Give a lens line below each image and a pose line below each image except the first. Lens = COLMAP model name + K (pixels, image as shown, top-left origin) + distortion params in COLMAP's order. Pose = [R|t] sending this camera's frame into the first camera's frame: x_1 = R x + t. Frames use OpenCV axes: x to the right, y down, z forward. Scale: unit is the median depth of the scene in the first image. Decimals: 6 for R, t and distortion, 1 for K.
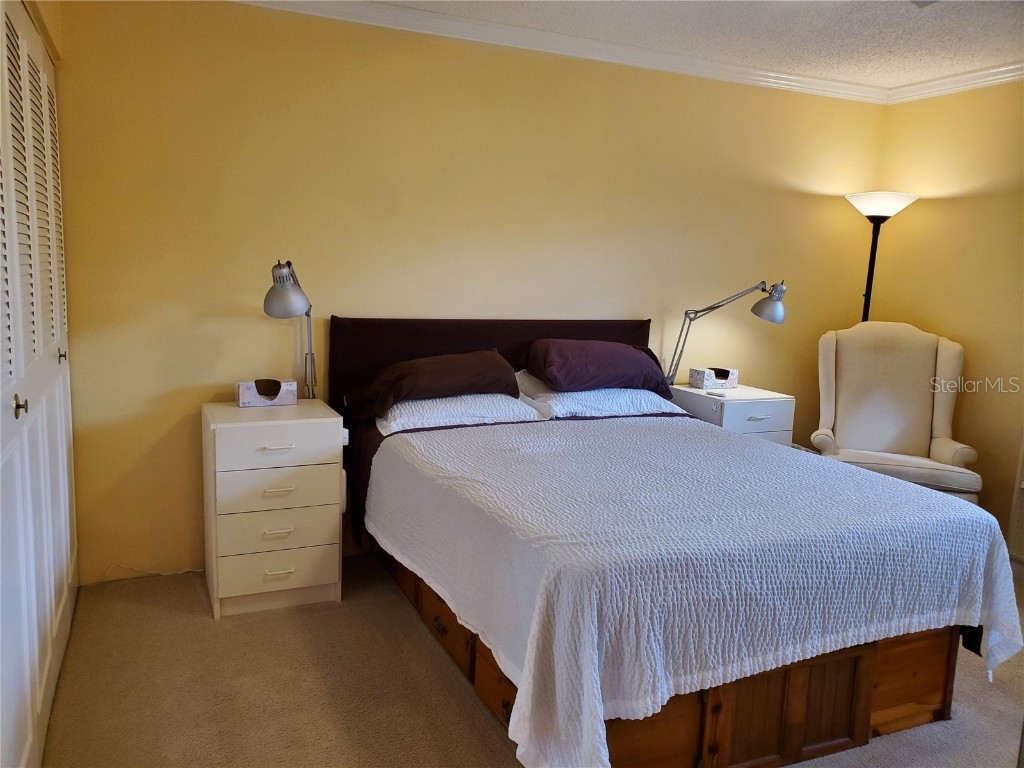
lens RADIAL K [[795.0, 0, 514.0], [0, 795.0, 378.9], [0, 0, 1]] dist [0.047534, -0.032803]
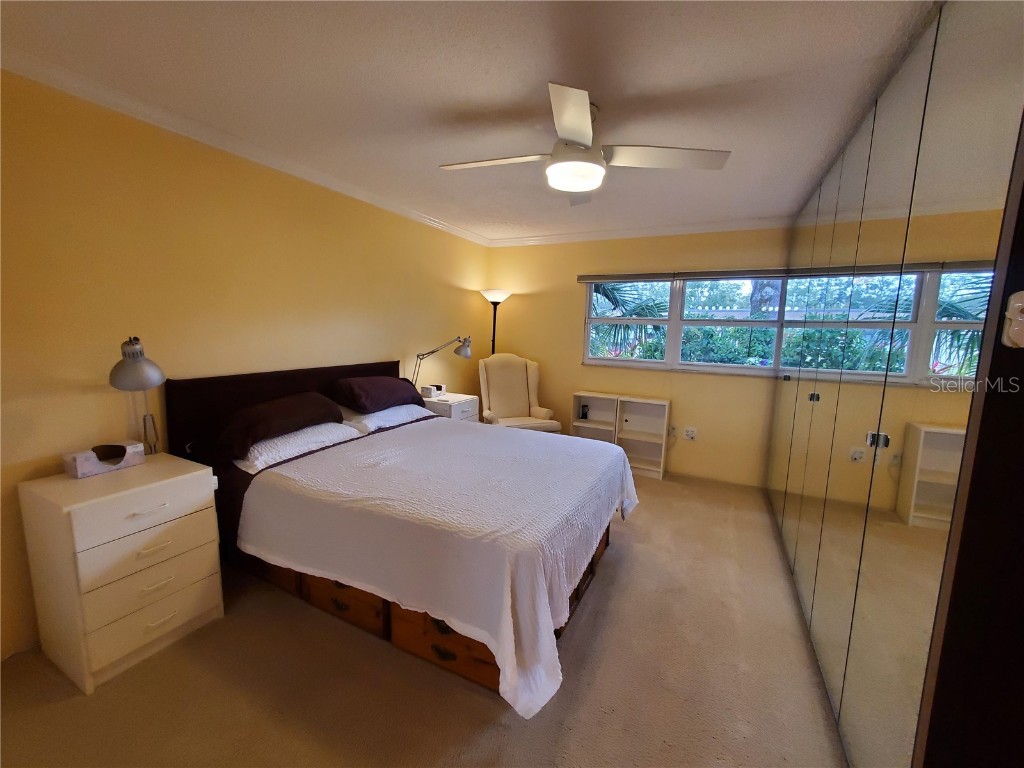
lens RADIAL K [[403.0, 0, 516.1], [0, 403.0, 377.6], [0, 0, 1]] dist [0.006655, -0.002507]
pose [[0.779889, -0.094089, 0.618805, -0.190495], [0.088784, 0.995270, 0.039434, -0.058065], [-0.619589, 0.024186, 0.784554, 0.210621]]
